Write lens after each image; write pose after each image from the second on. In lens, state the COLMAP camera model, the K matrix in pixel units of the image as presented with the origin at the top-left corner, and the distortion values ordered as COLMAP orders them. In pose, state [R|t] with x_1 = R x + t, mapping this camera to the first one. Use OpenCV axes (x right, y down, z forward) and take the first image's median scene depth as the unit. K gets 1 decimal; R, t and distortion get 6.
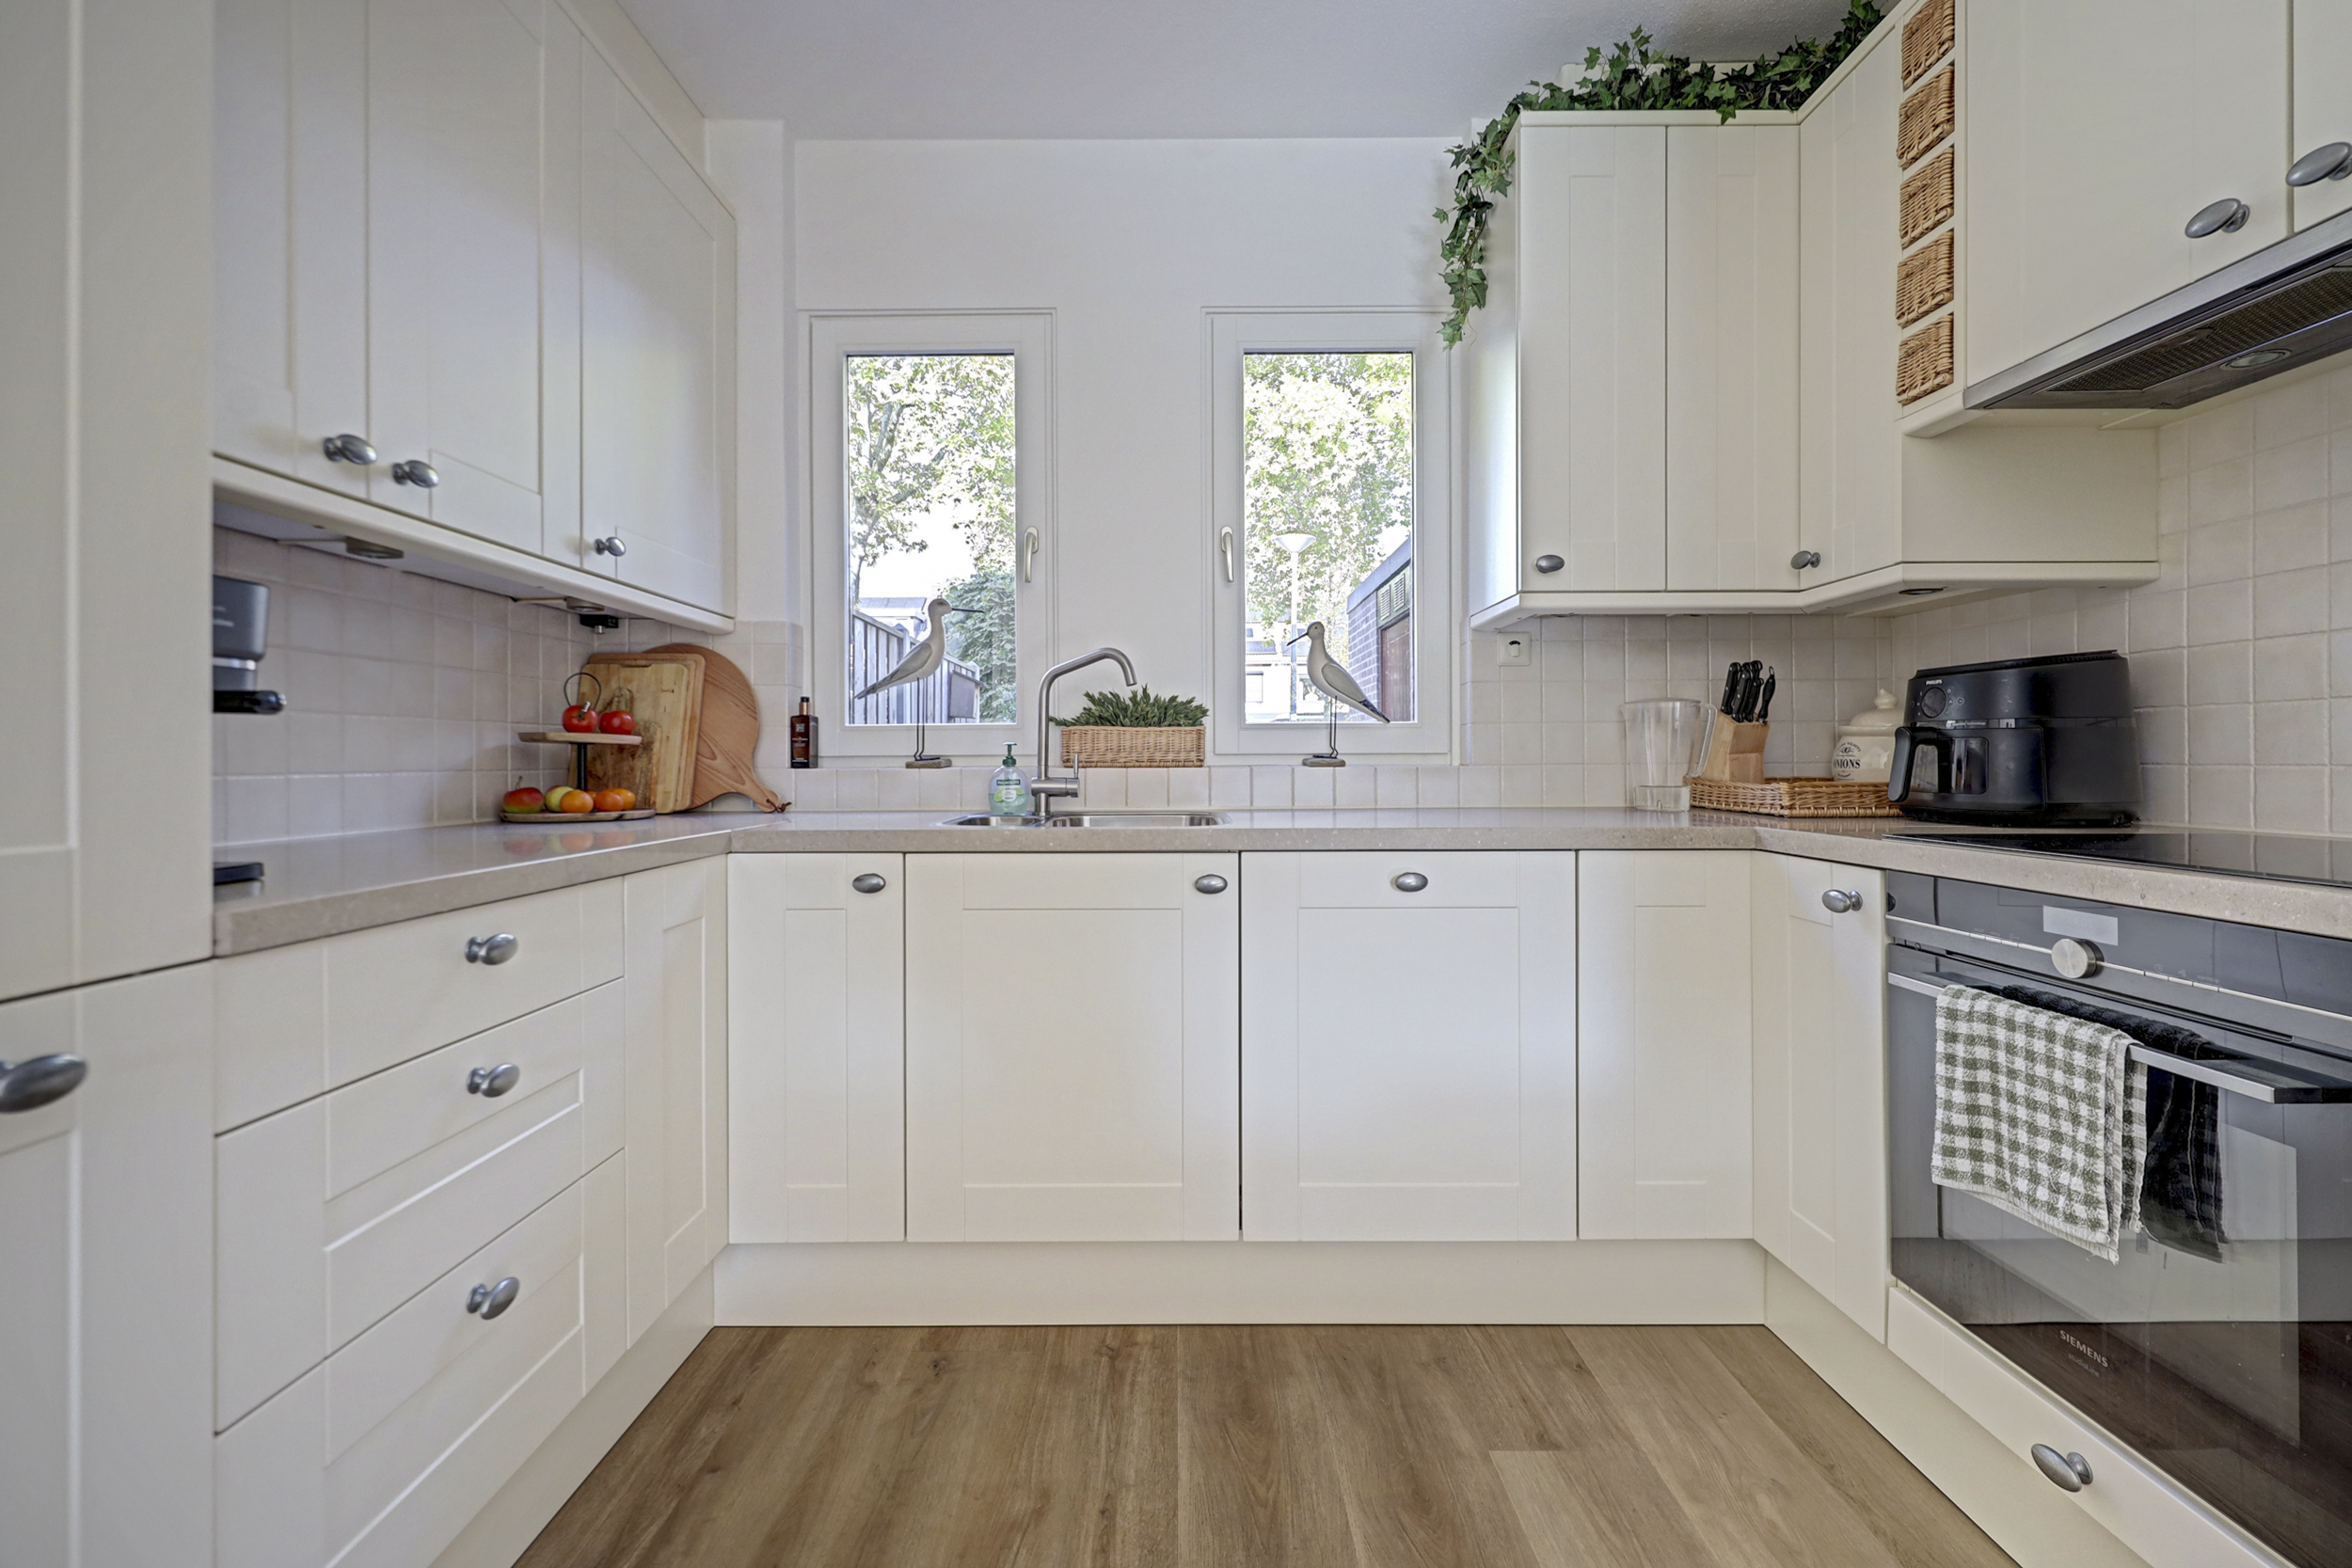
lens RADIAL K [[968.5, 0, 1179.3], [0, 968.5, 763.5], [0, 0, 1]] dist [-0.002006, 0.000668]
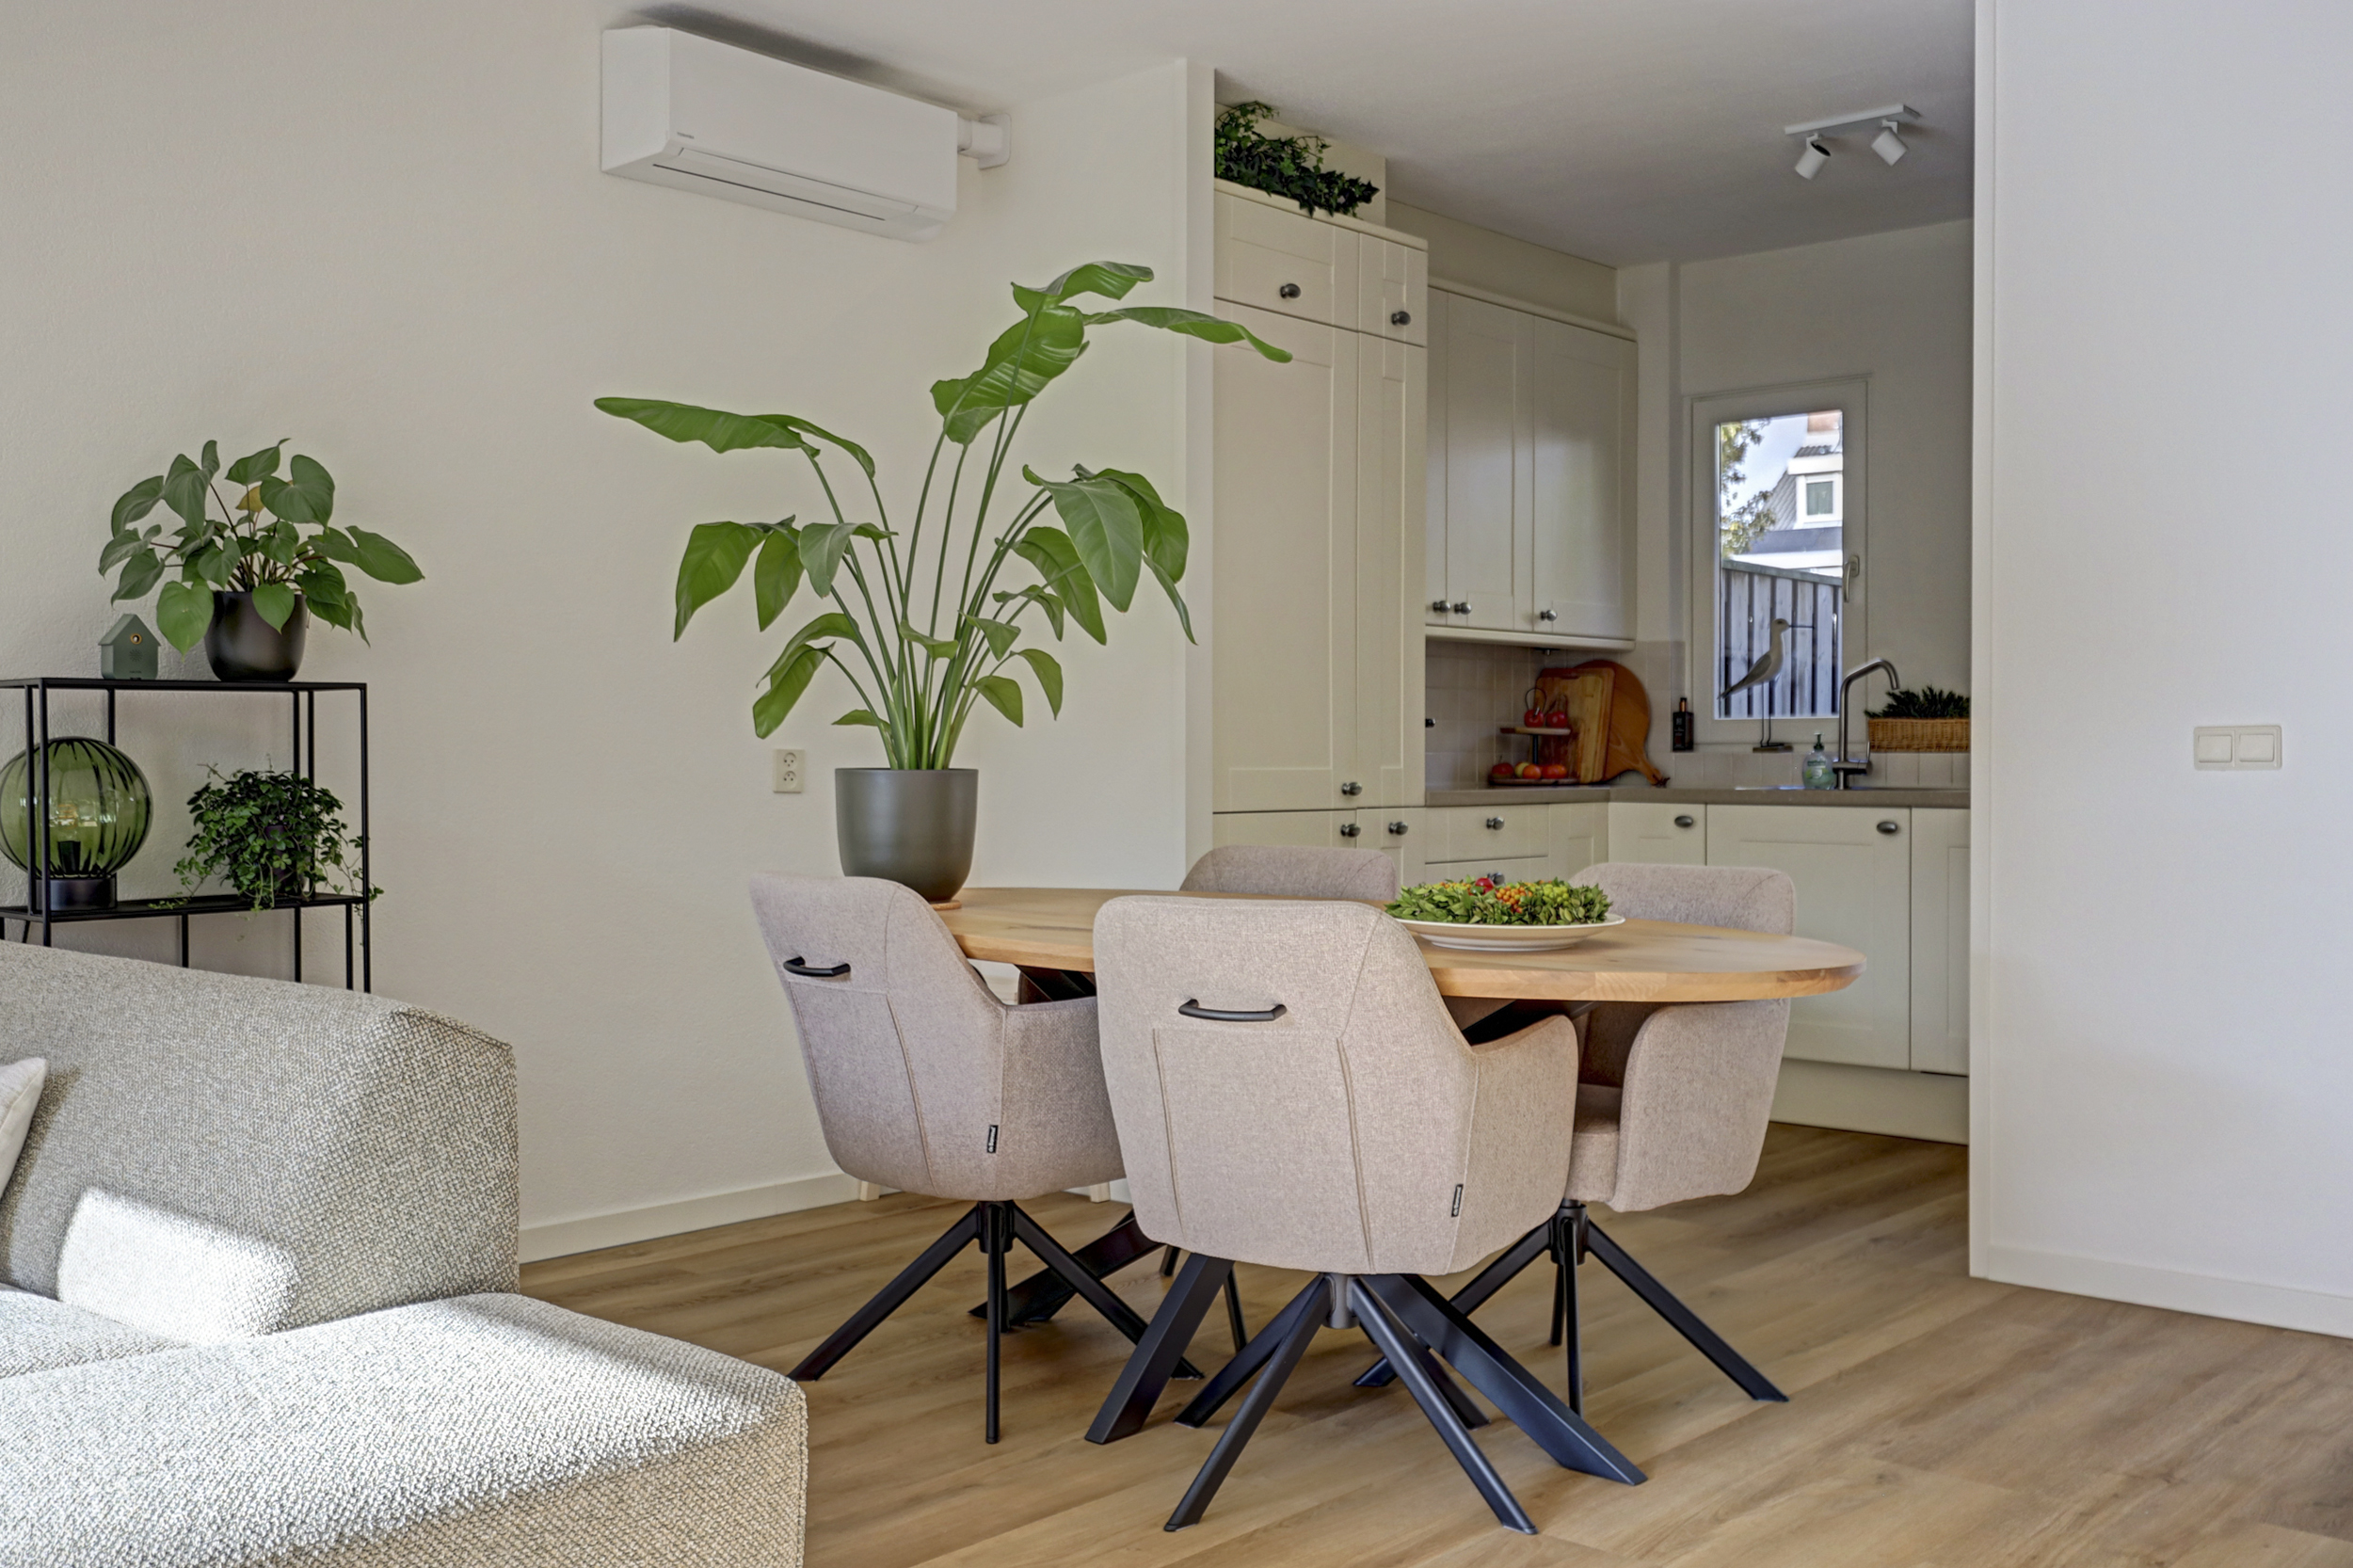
lens RADIAL K [[2244.4, 0, 1177.4], [0, 2244.4, 780.2], [0, 0, 1]] dist [0.000896, 0.000000]
pose [[0.744981, 0.011088, -0.666994, 1.193856], [-0.005181, 0.999928, 0.010836, 0.014868], [0.667066, -0.004617, 0.744984, -1.813888]]
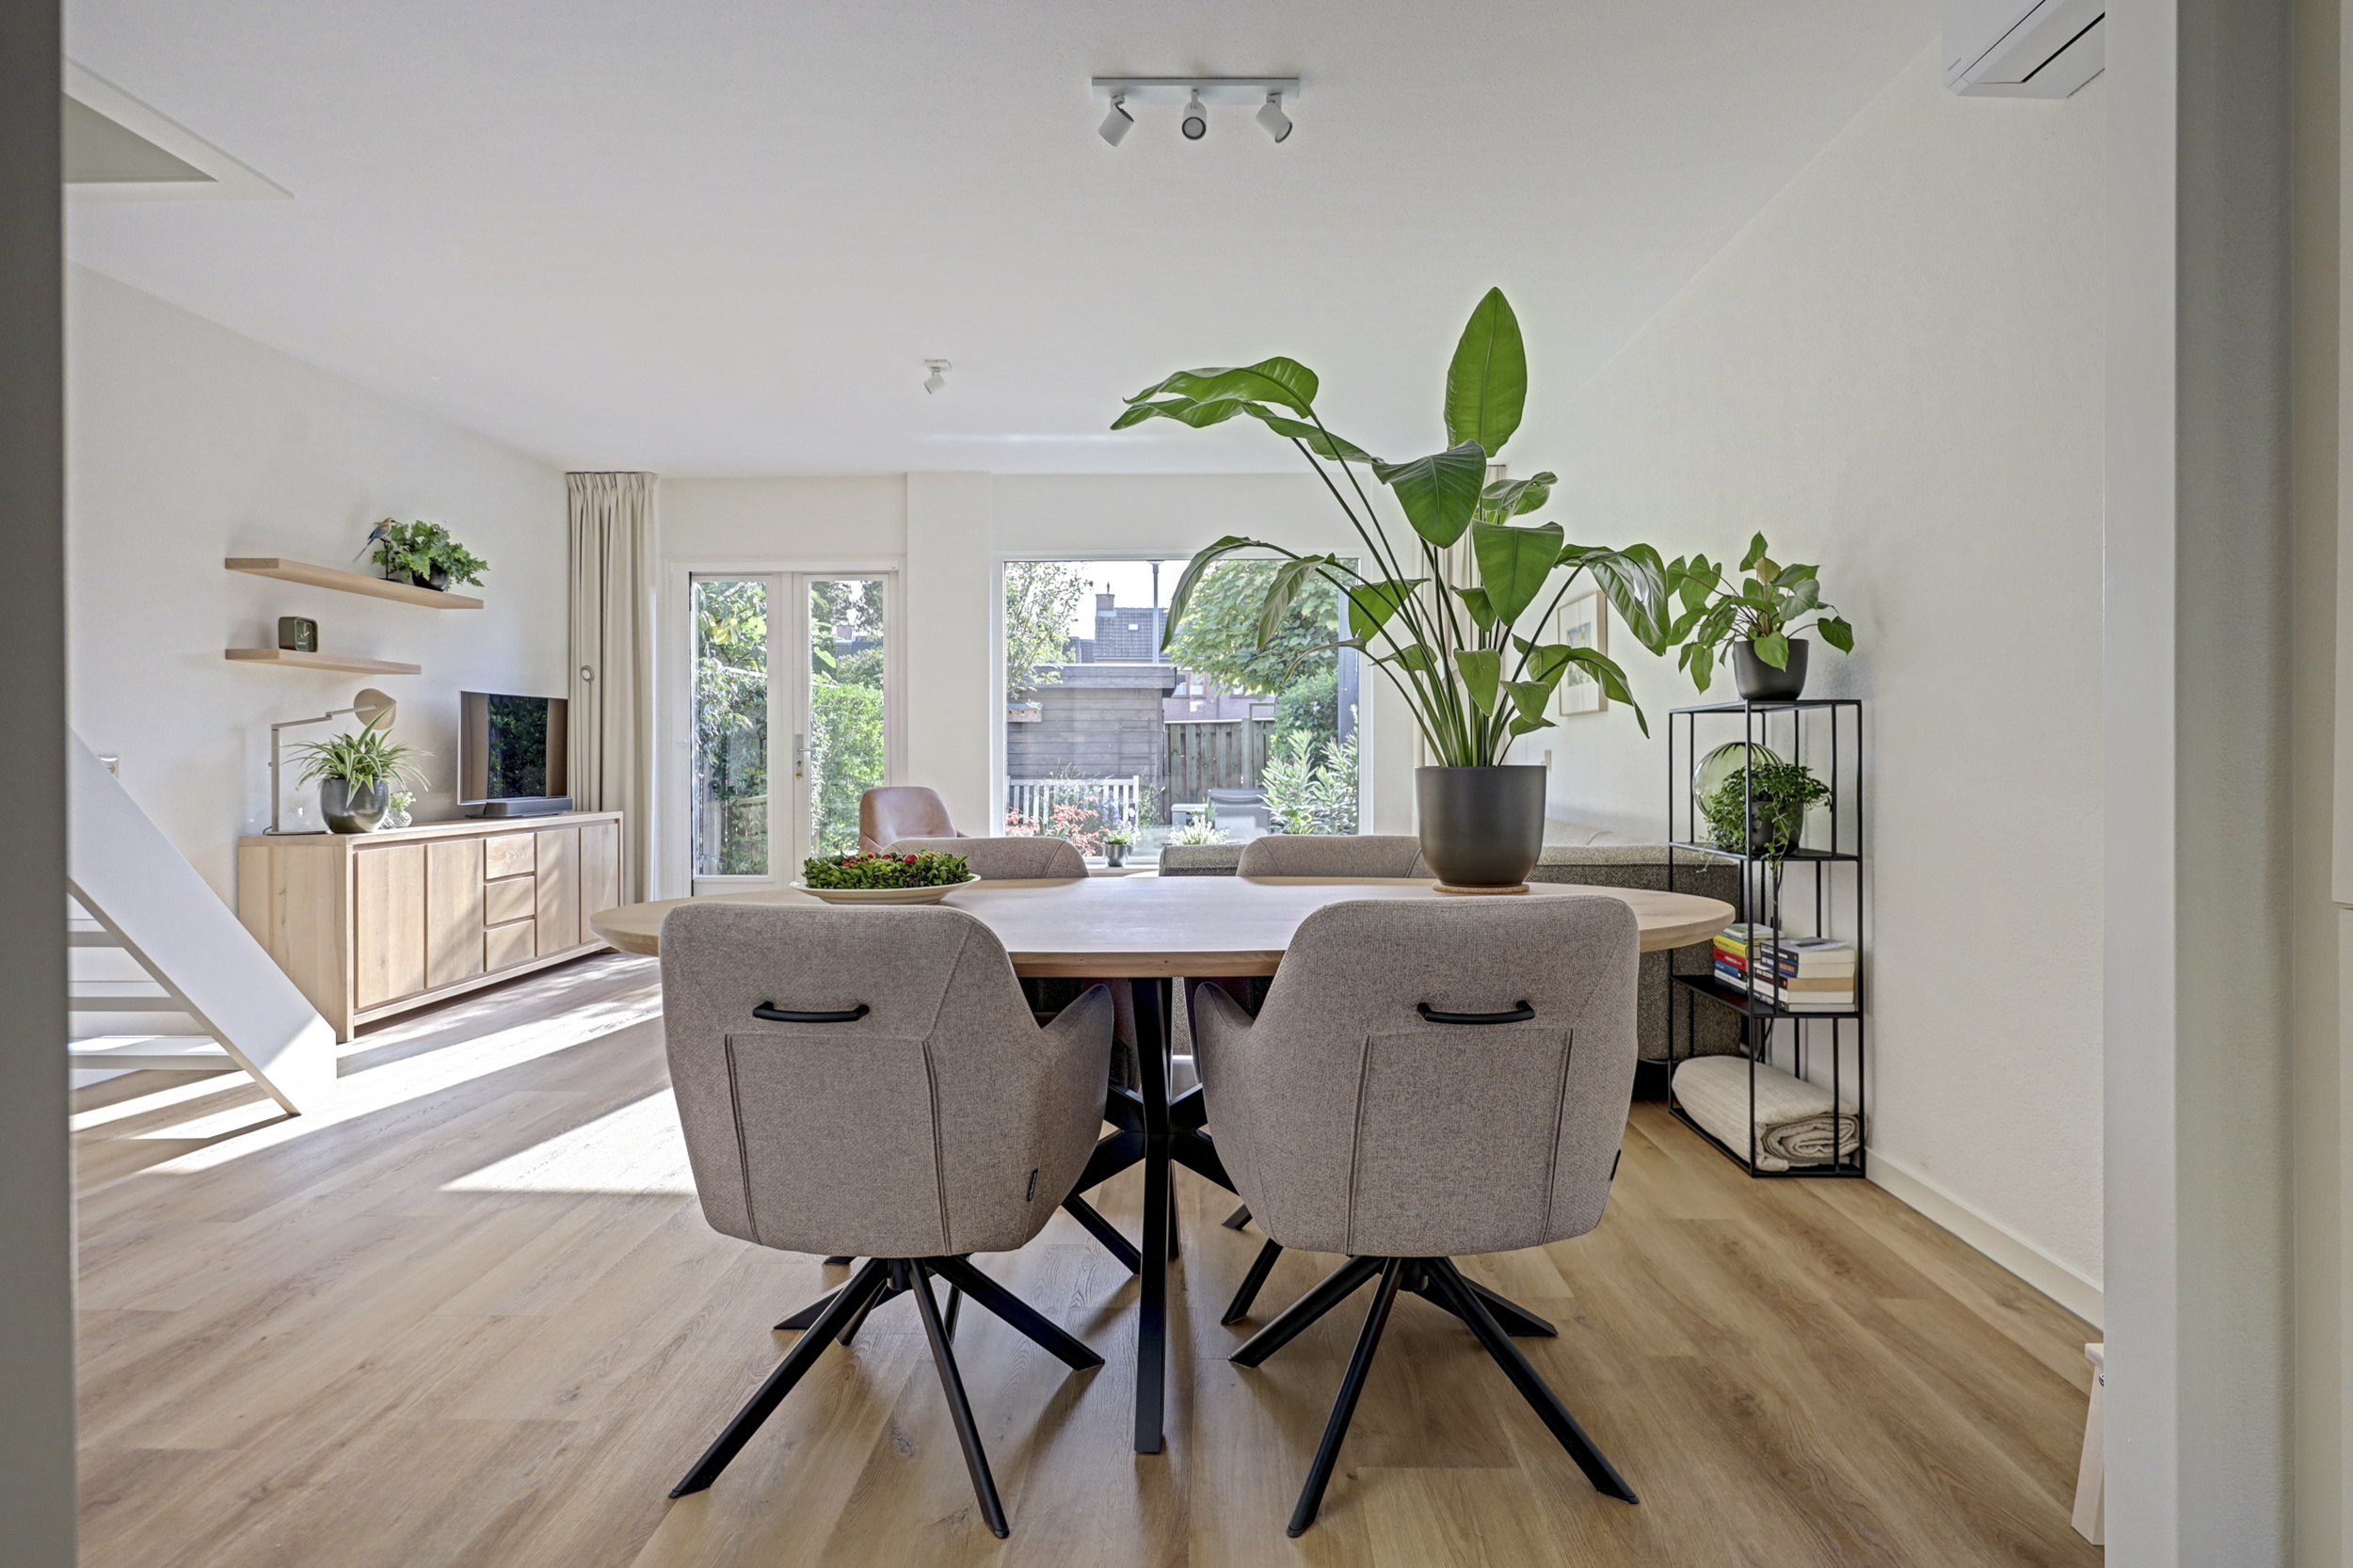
lens RADIAL K [[1251.0, 0, 1191.9], [0, 1251.0, 753.0], [0, 0, 1]] dist [-0.004703, -0.000365]
pose [[-0.999500, 0.006299, 0.030976, 0.066896], [0.006412, 0.999973, 0.003549, 0.008003], [-0.030953, 0.003746, -0.999514, 0.506219]]
